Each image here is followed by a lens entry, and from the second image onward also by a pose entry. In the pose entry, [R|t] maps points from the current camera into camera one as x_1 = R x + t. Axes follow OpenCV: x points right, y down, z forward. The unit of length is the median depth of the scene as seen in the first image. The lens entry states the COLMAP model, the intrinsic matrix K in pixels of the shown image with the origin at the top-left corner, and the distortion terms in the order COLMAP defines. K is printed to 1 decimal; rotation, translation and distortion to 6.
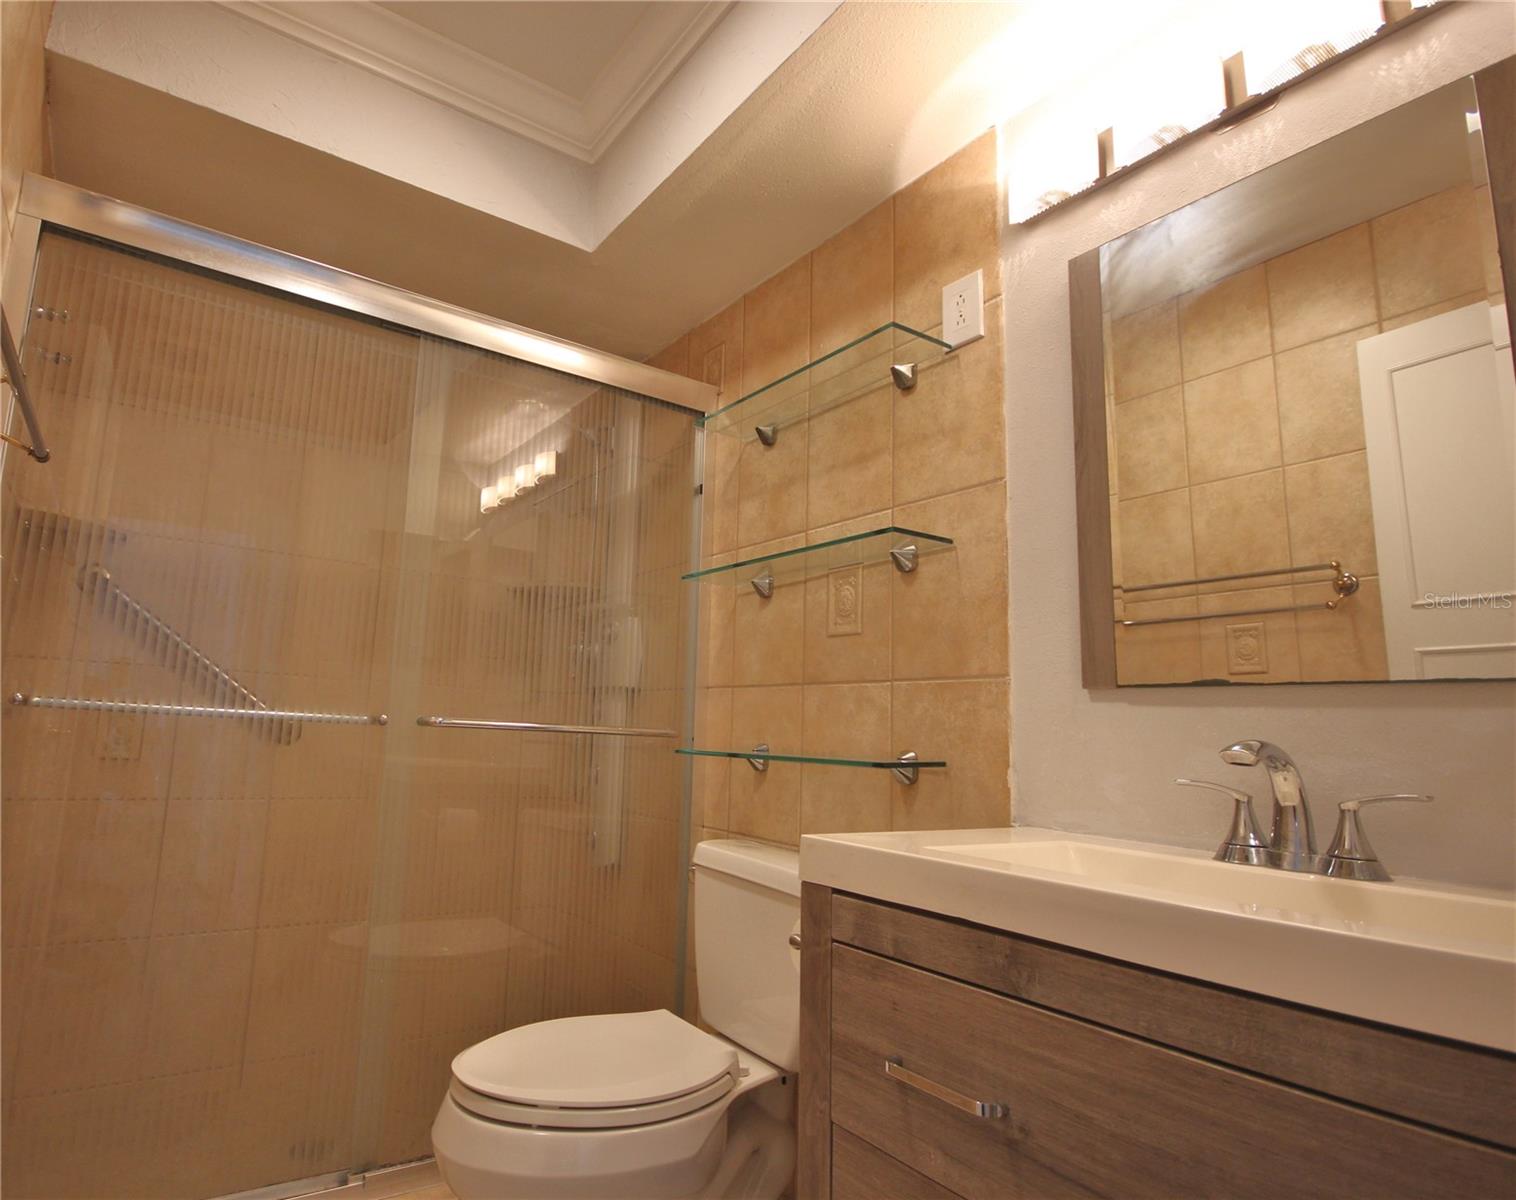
lens RADIAL K [[891.4, 0, 758.0], [0, 891.4, 600.0], [0, 0, 1]] dist [0.027824, -0.037979]
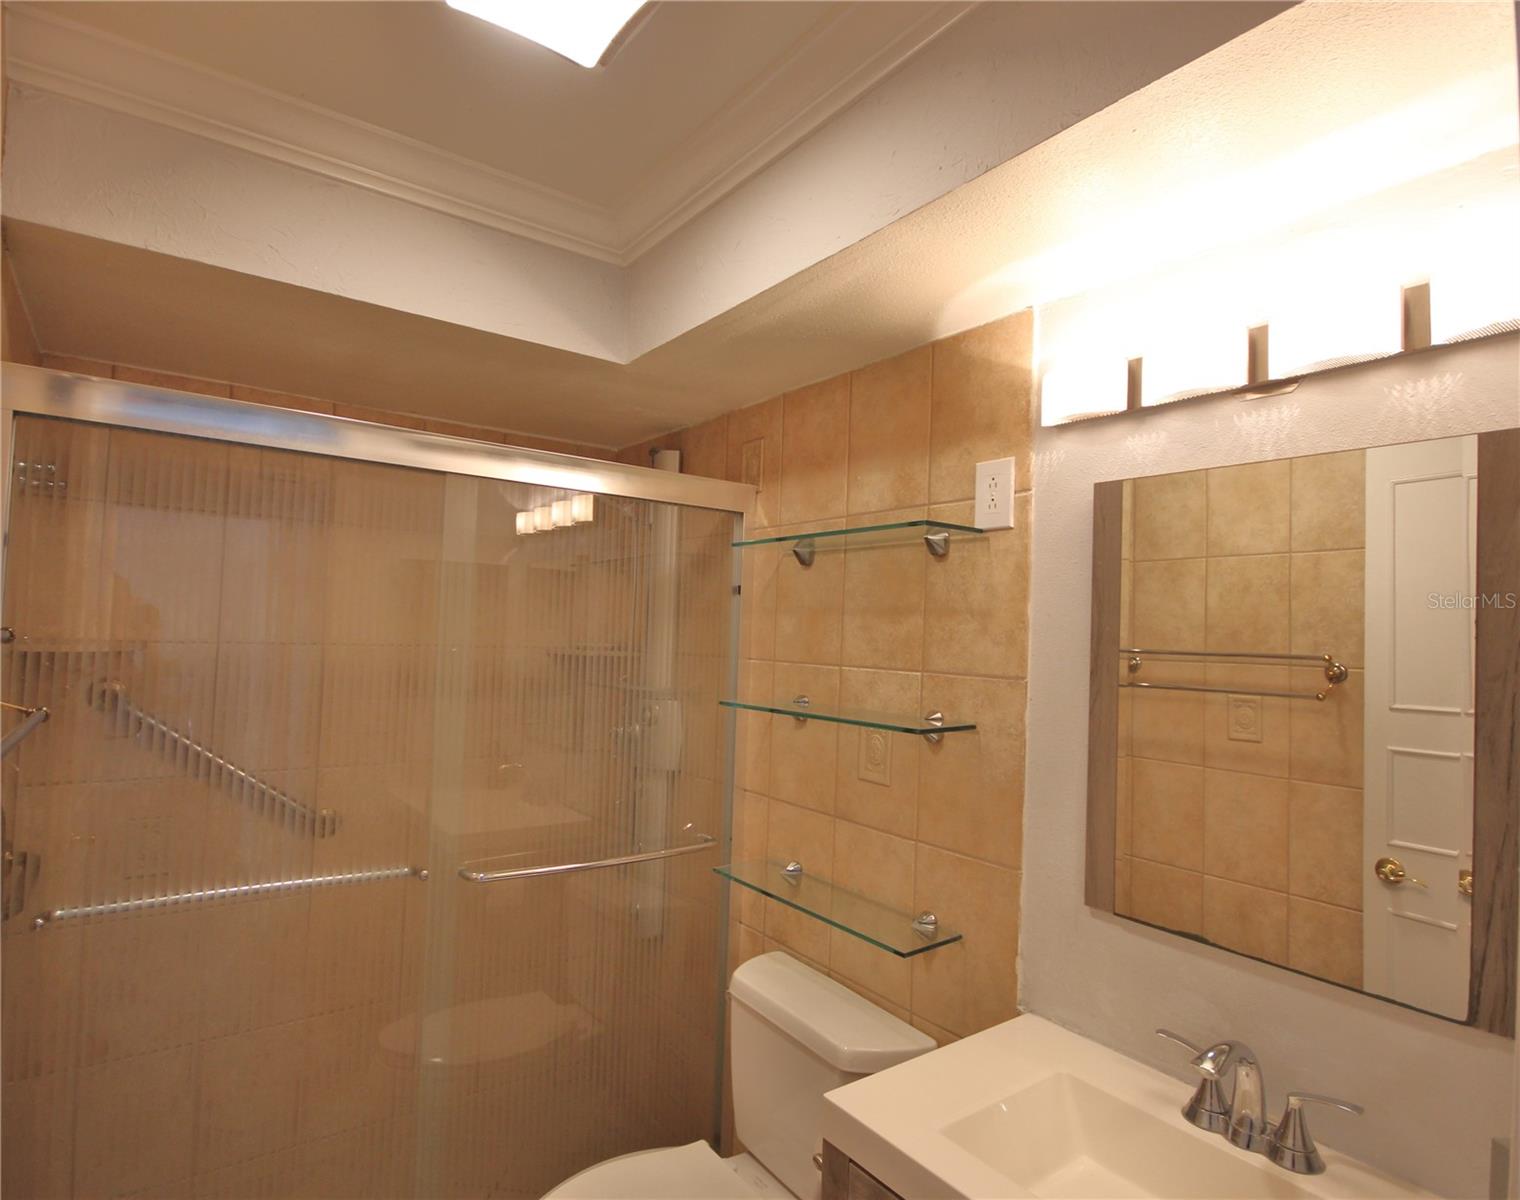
lens RADIAL K [[870.5, 0, 877.6], [0, 870.5, 600.5], [0, 0, 1]] dist [0.001829, 0.003727]
pose [[0.996384, 0.009937, 0.084385, 0.011273], [-0.020756, 0.991516, 0.128317, -0.295008], [-0.082394, -0.129604, 0.988137, 0.008791]]
